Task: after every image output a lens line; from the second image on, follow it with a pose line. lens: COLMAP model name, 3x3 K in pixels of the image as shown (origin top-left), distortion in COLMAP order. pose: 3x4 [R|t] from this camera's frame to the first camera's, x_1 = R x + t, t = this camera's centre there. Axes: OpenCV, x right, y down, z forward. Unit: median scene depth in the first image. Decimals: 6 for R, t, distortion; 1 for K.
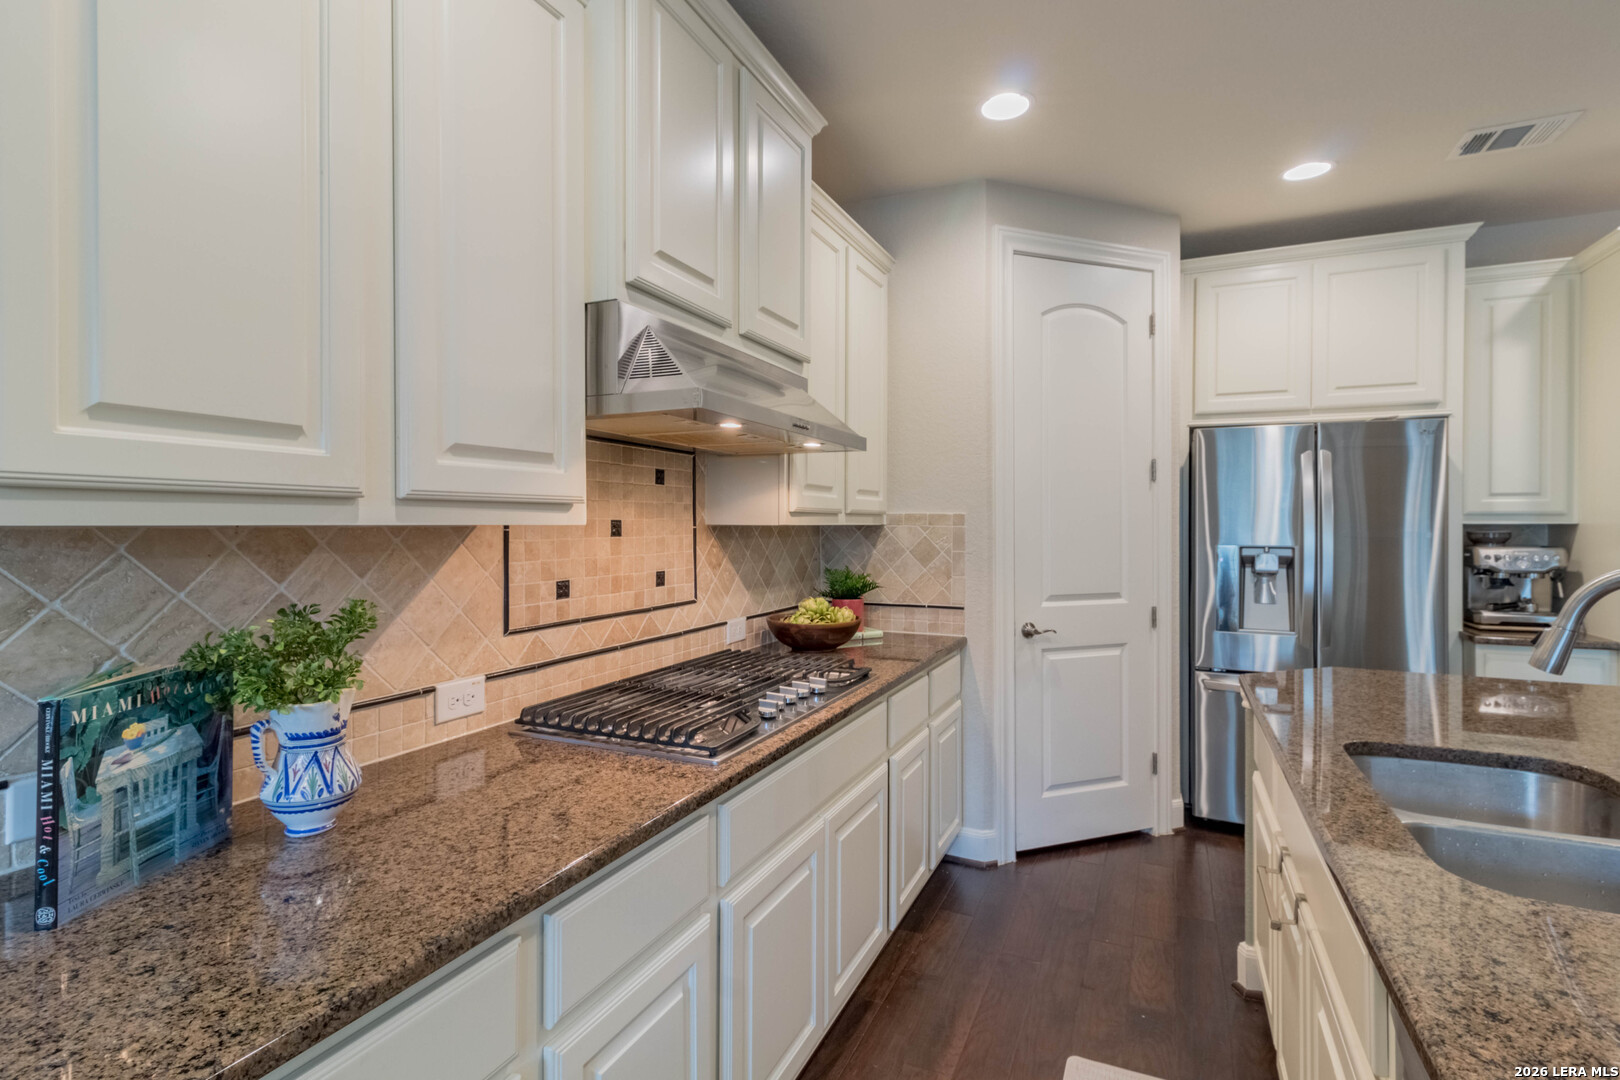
lens RADIAL K [[760.6, 0, 809.6], [0, 760.6, 525.9], [0, 0, 1]] dist [0.005717, -0.000073]
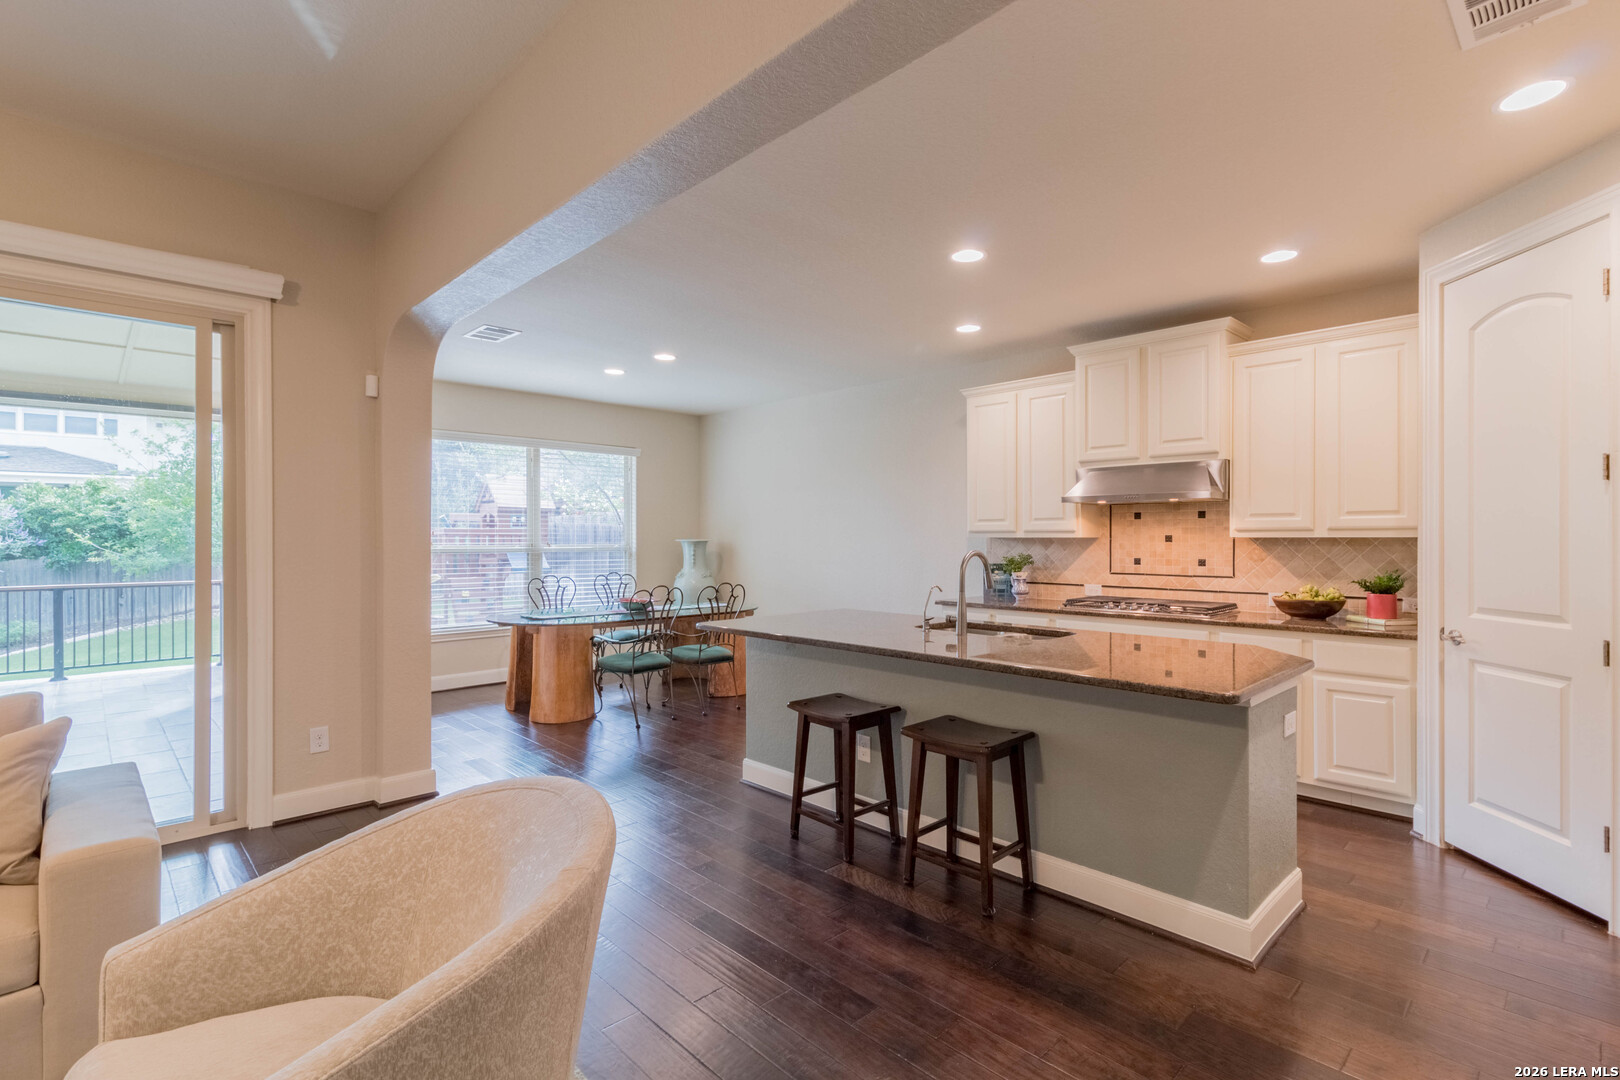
lens RADIAL K [[769.3, 0, 806.9], [0, 769.3, 539.7], [0, 0, 1]] dist [0.020433, 0.000092]
pose [[-0.365475, 0.003702, -0.930814, 1.594335], [0.000435, 0.999993, 0.003806, -0.002210], [0.930821, 0.000986, -0.365474, 0.552514]]
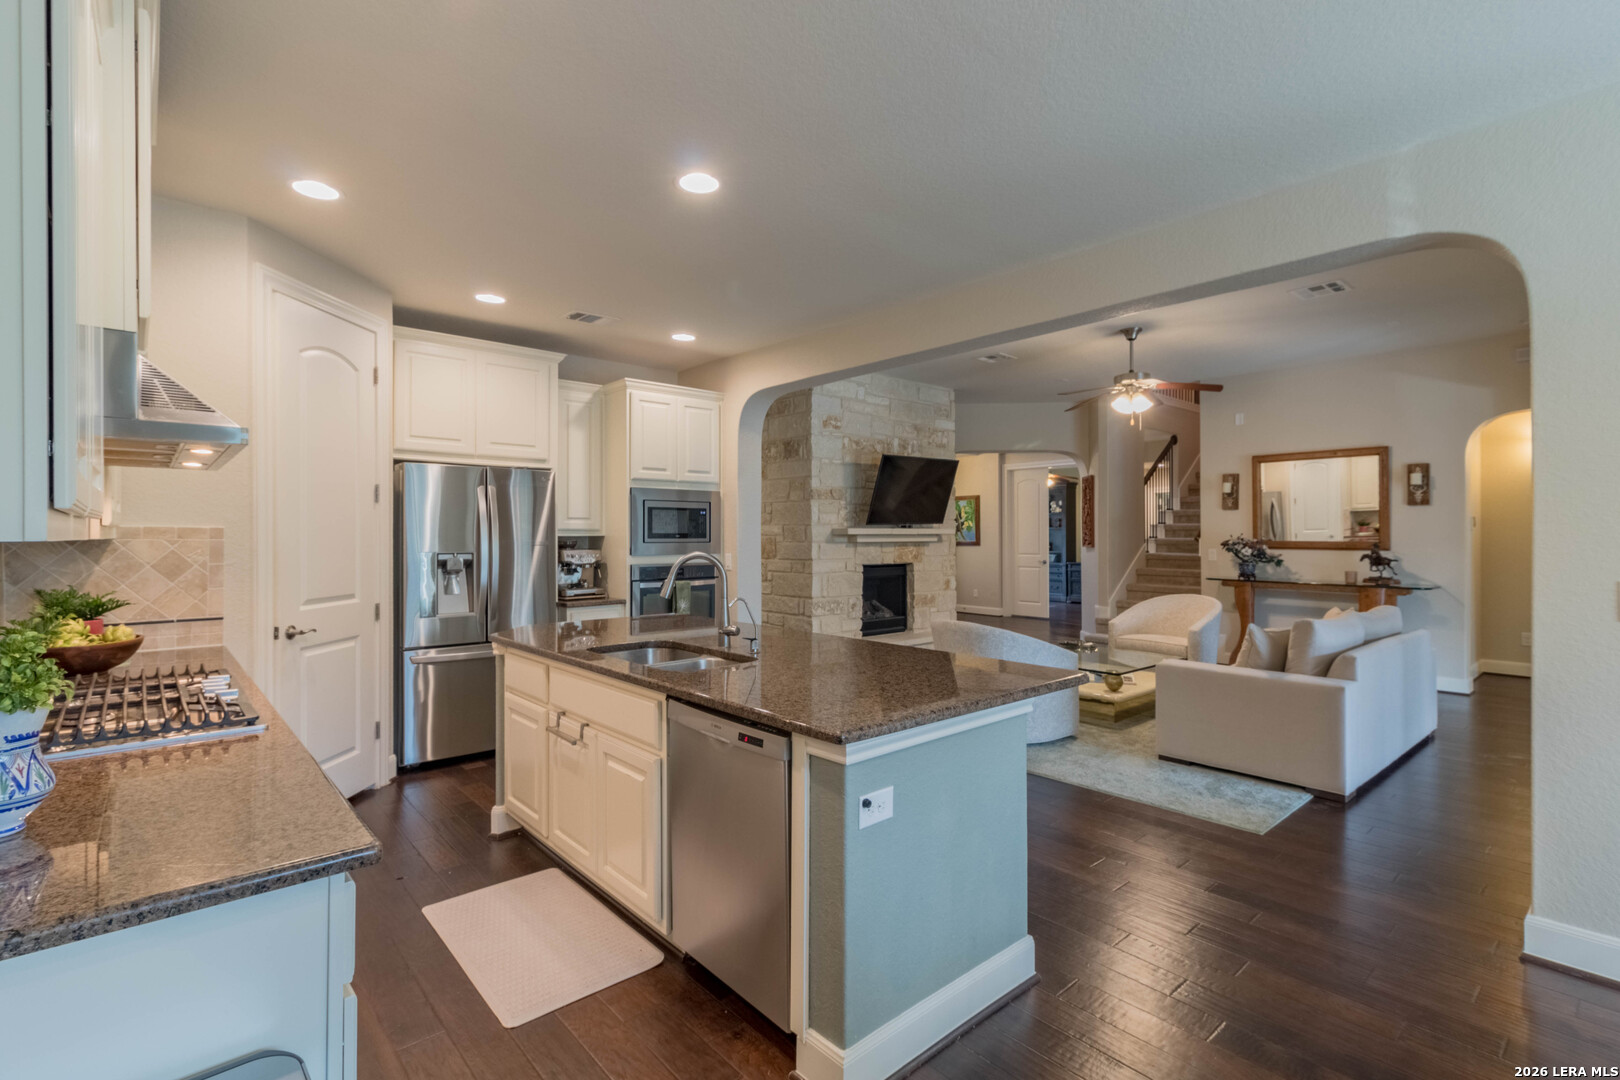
lens RADIAL K [[760.6, 0, 809.6], [0, 760.6, 525.9], [0, 0, 1]] dist [0.005717, -0.000073]
pose [[0.409550, 0.009801, 0.912235, -0.413652], [0.004576, 0.999908, -0.012798, -0.001107], [-0.912276, 0.009416, 0.409468, -0.158037]]
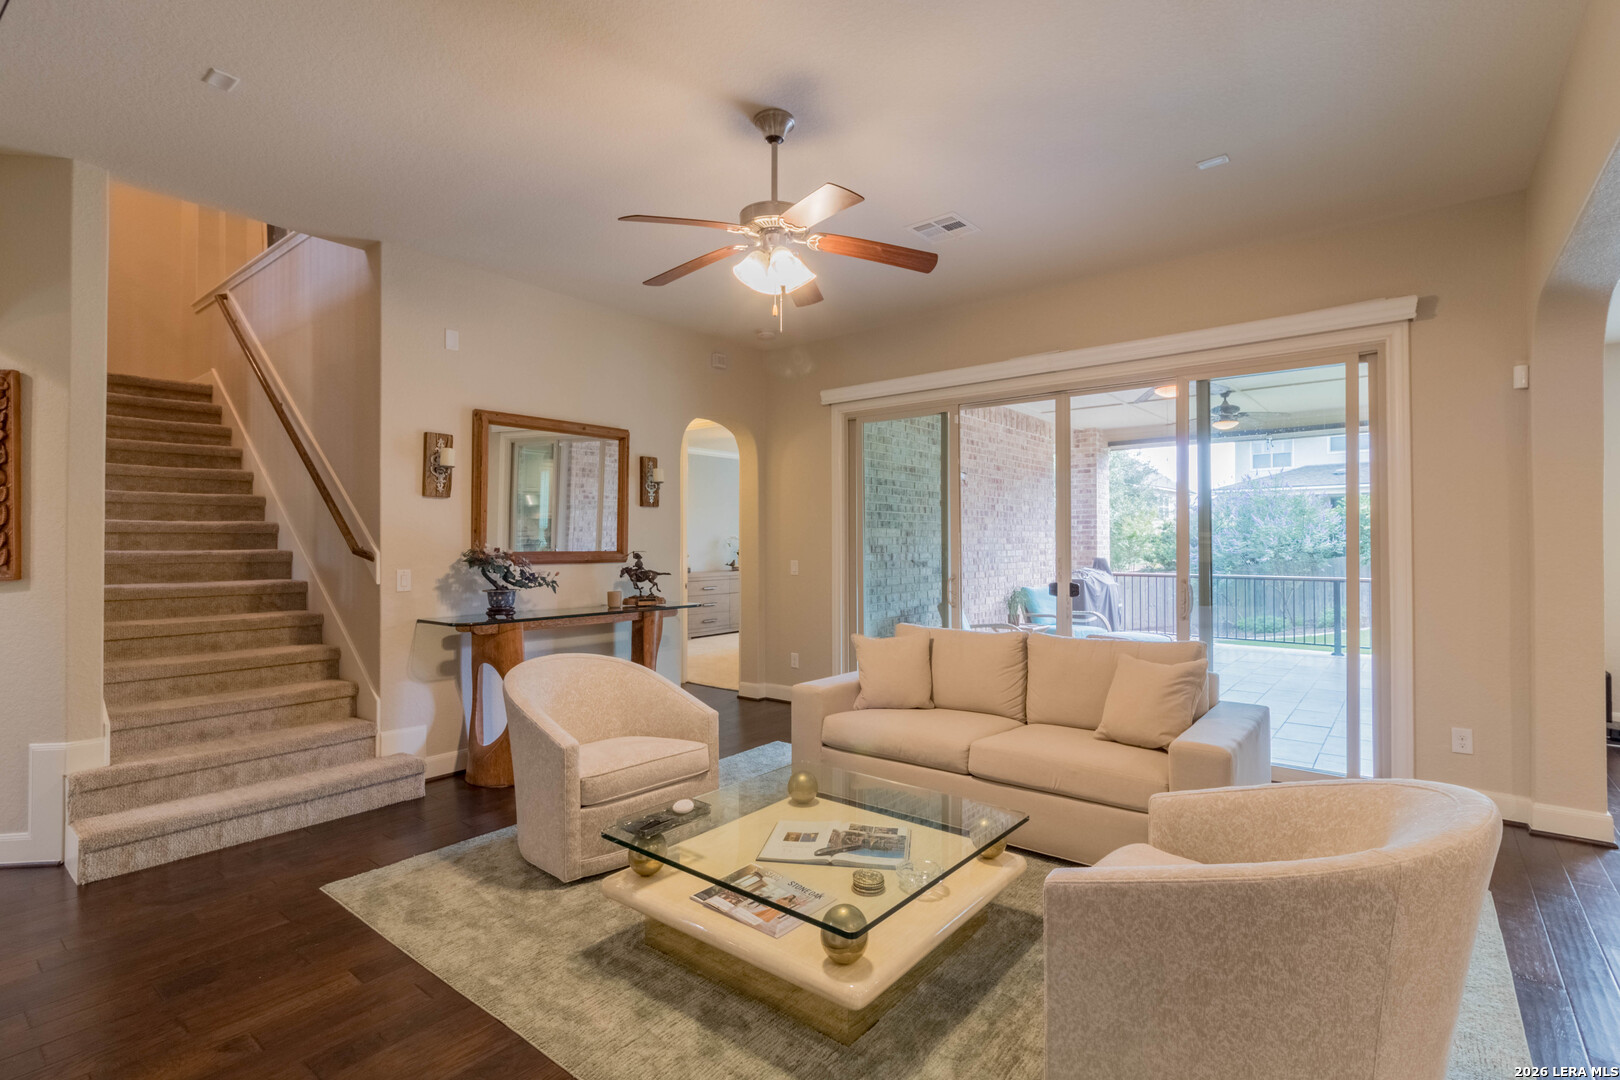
lens RADIAL K [[760.6, 0, 809.6], [0, 760.6, 525.9], [0, 0, 1]] dist [0.005717, -0.000073]
pose [[-0.970686, 0.005269, 0.240294, 1.456062], [0.001229, 0.999855, -0.016960, -0.003013], [-0.240348, -0.016167, -0.970552, 0.801540]]
